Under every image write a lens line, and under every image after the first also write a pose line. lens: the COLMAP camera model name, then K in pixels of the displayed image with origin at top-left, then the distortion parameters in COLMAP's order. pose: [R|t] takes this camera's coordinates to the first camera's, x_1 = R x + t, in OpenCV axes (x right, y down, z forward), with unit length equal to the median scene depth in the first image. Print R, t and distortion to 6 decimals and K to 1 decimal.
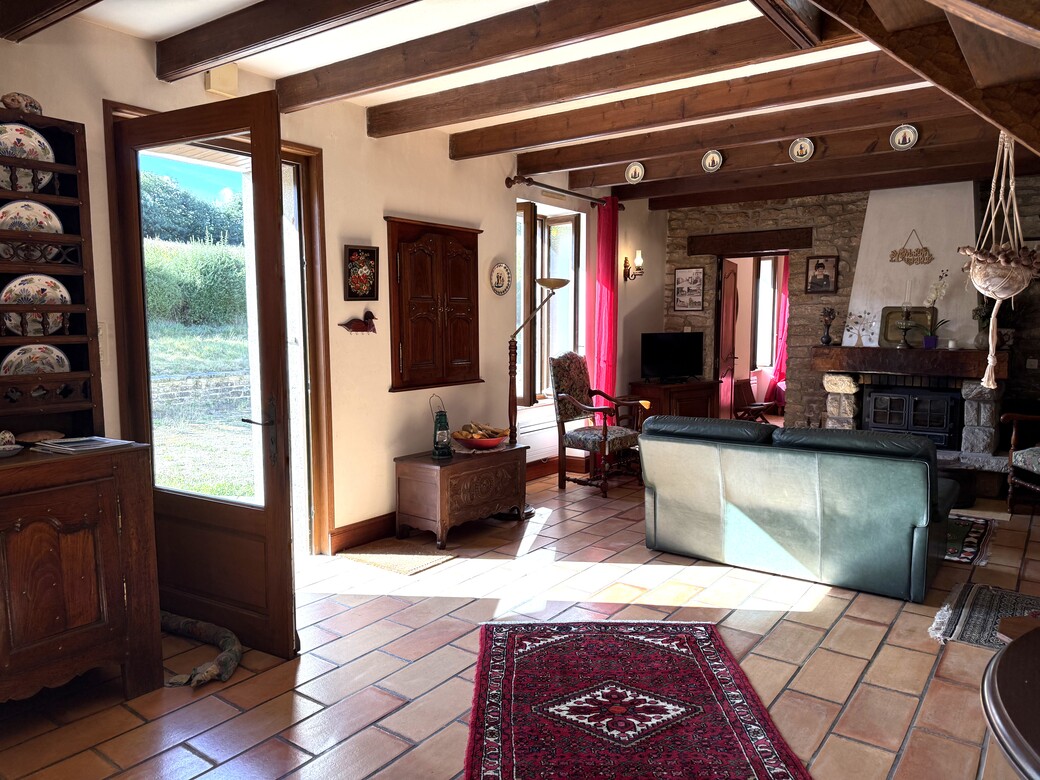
lens RADIAL K [[744.3, 0, 521.8], [0, 744.3, 394.7], [0, 0, 1]] dist [0.004732, -0.002352]
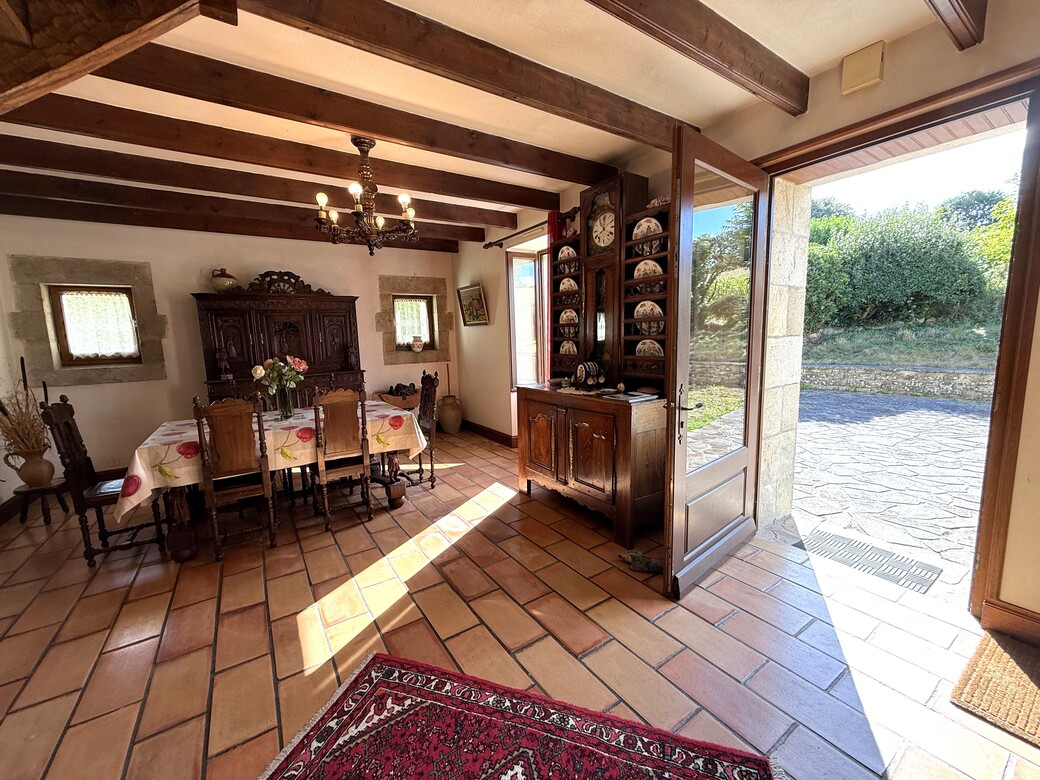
lens RADIAL K [[414.5, 0, 518.9], [0, 414.5, 390.8], [0, 0, 1]] dist [0.001860, 0.000768]
pose [[-0.342705, 0.135656, -0.929597, 0.356598], [-0.061976, 0.984099, 0.166457, -0.080934], [0.937397, 0.114658, -0.328849, 0.909342]]
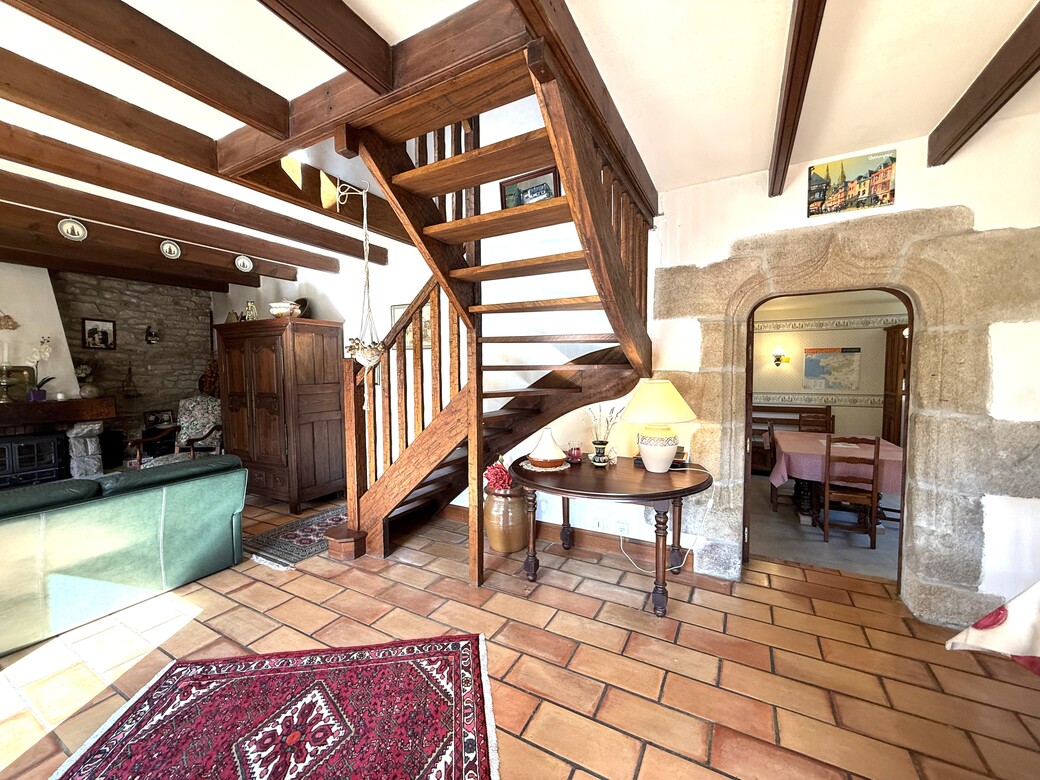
lens RADIAL K [[414.5, 0, 521.1], [0, 414.5, 389.0], [0, 0, 1]] dist [0.001860, 0.000768]
pose [[-0.138850, -0.046018, 0.989244, -0.404262], [0.106854, 0.992392, 0.061162, -0.069169], [-0.984532, 0.114197, -0.132876, 0.568751]]
